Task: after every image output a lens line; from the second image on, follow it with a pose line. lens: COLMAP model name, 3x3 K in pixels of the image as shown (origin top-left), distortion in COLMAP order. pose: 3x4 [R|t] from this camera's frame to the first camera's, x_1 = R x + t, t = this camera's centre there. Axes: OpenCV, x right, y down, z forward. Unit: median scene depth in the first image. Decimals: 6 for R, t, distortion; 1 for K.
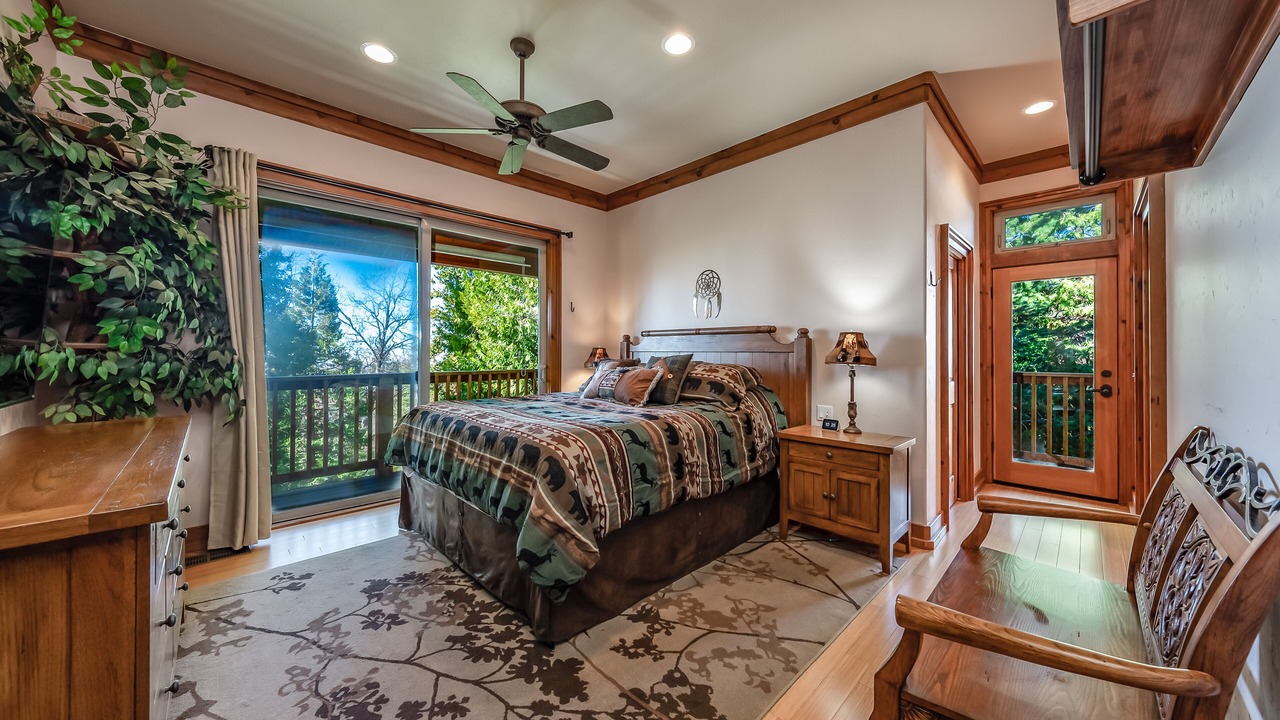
lens RADIAL K [[446.1, 0, 630.2], [0, 446.1, 354.1], [0, 0, 1]] dist [-0.002272, -0.000037]
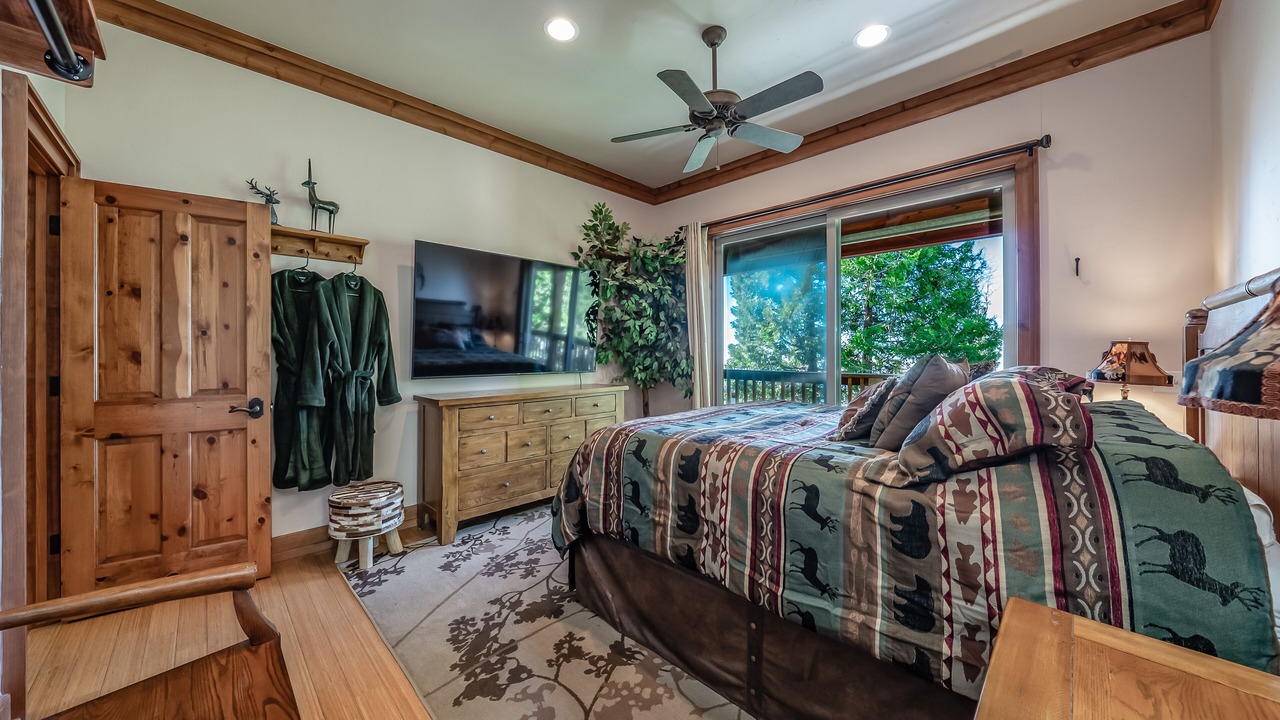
lens RADIAL K [[446.1, 0, 630.4], [0, 446.1, 354.1], [0, 0, 1]] dist [-0.002272, -0.000037]
pose [[0.001248, -0.000577, -0.999999, 0.882070], [-0.002955, 0.999995, -0.000580, 0.000902], [0.999995, 0.002956, 0.001247, 0.988354]]
